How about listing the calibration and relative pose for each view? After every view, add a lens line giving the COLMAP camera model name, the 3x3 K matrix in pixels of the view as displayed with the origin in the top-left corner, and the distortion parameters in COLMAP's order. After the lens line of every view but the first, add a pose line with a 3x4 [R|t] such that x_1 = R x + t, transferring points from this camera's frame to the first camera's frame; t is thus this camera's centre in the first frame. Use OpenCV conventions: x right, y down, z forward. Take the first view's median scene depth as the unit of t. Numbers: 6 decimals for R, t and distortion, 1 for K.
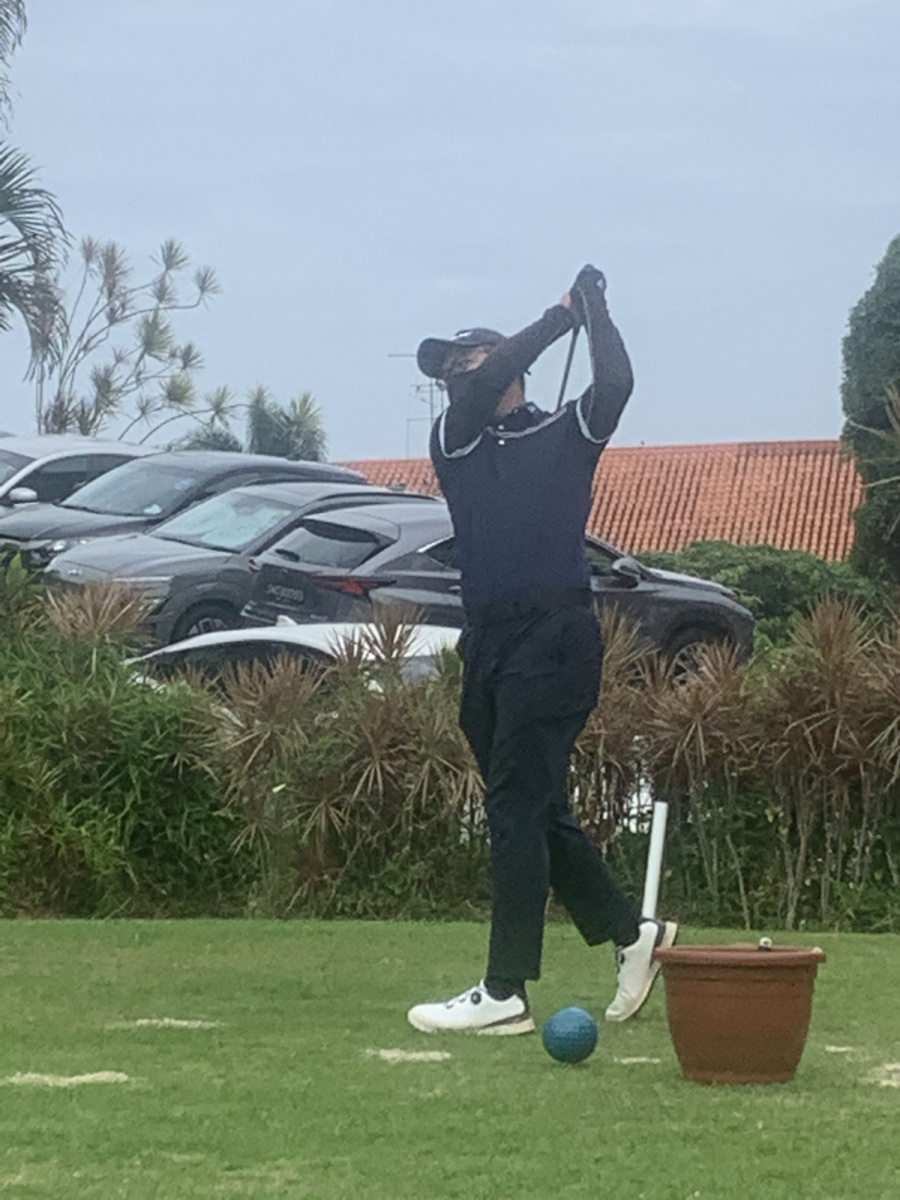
lens RADIAL K [[4485.2, 0, 481.0], [0, 4485.2, 596.3], [0, 0, 1]] dist [0.099940, -0.116602]
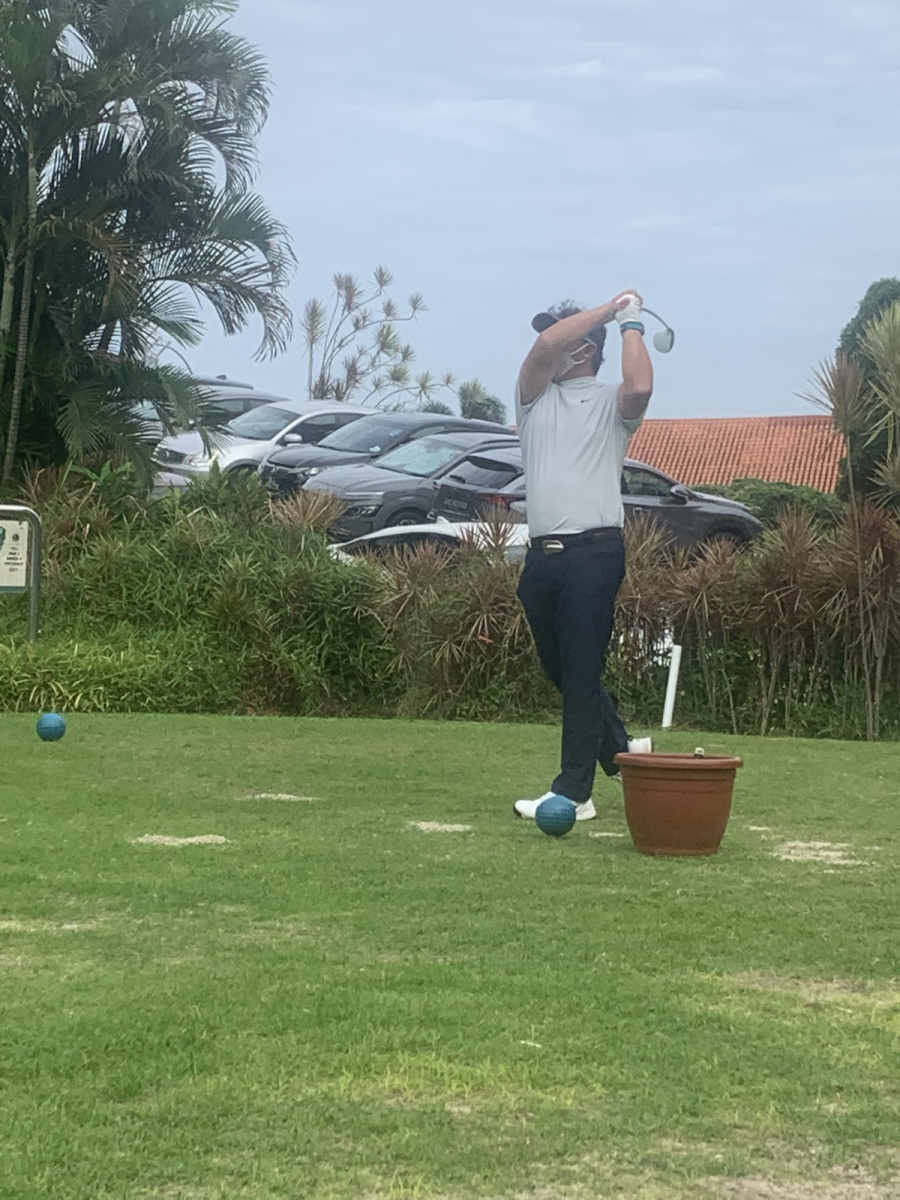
lens RADIAL K [[2828.3, 0, 463.9], [0, 2828.3, 599.0], [0, 0, 1]] dist [0.182427, -0.079697]
pose [[0.998587, 0.019411, -0.049466, 0.014685], [-0.017867, 0.999345, 0.031467, 0.002458], [0.050044, -0.030538, 0.998280, 0.062752]]
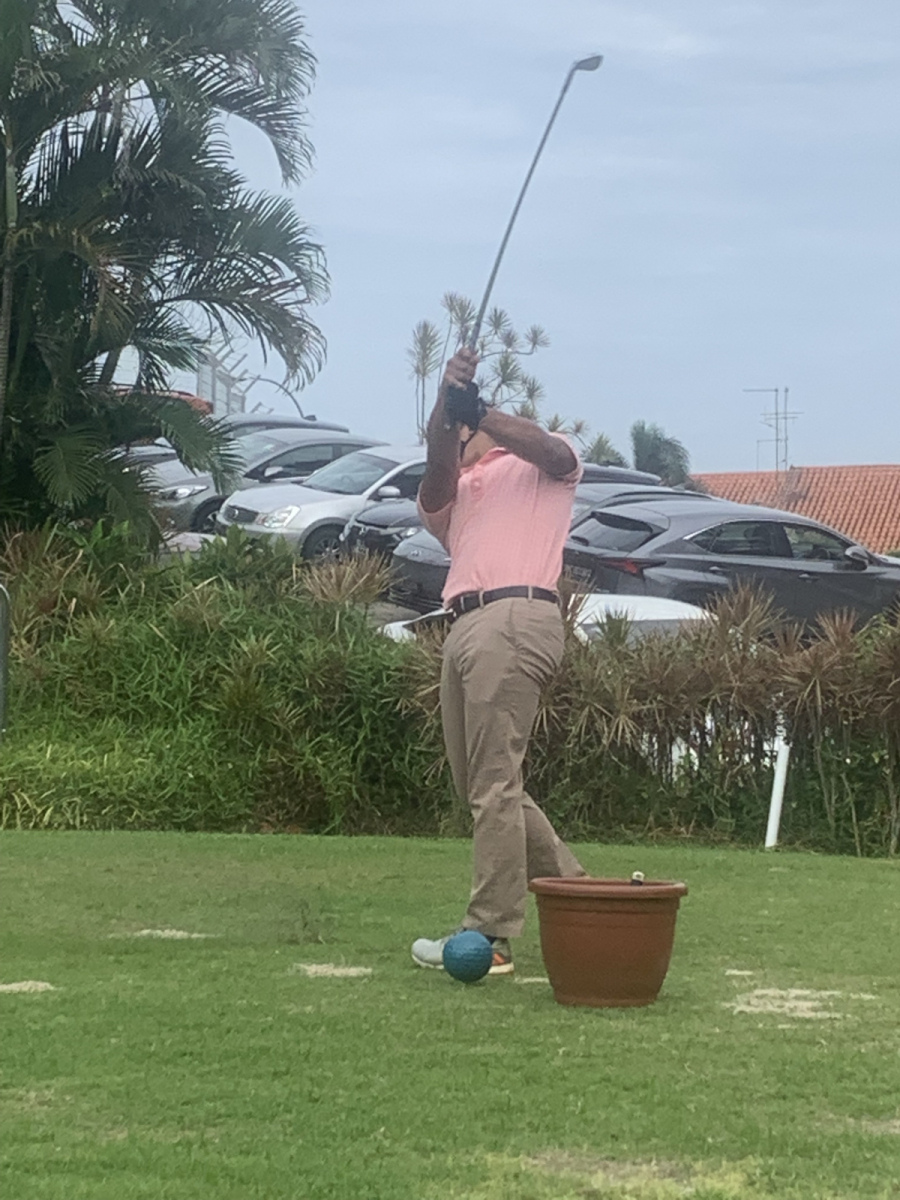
lens RADIAL K [[3489.2, 0, 468.6], [0, 3489.2, 601.2], [0, 0, 1]] dist [0.177523, 0.016439]
pose [[0.994769, 0.012890, -0.101329, 0.046550], [-0.012234, 0.999900, 0.007090, 0.002135], [0.101410, -0.005813, 0.994828, 0.066081]]
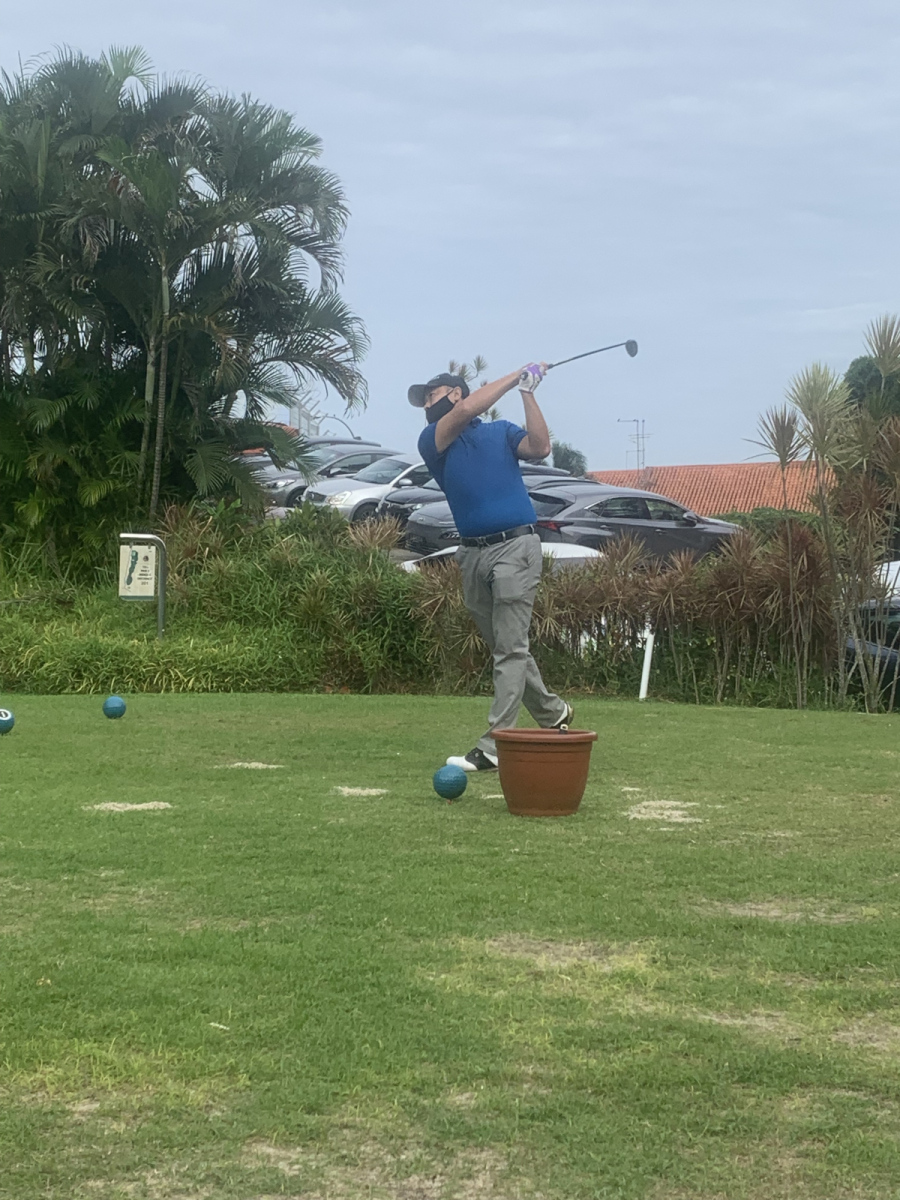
lens RADIAL K [[2070.2, 0, 450.0], [0, 2070.2, 600.0], [0, 0, 1]] dist [0.226126, -0.773370]
pose [[0.994589, 0.005704, -0.103730, 0.043159], [-0.002429, 0.999495, 0.031671, 0.003399], [0.103859, -0.031248, 0.994101, 0.110462]]
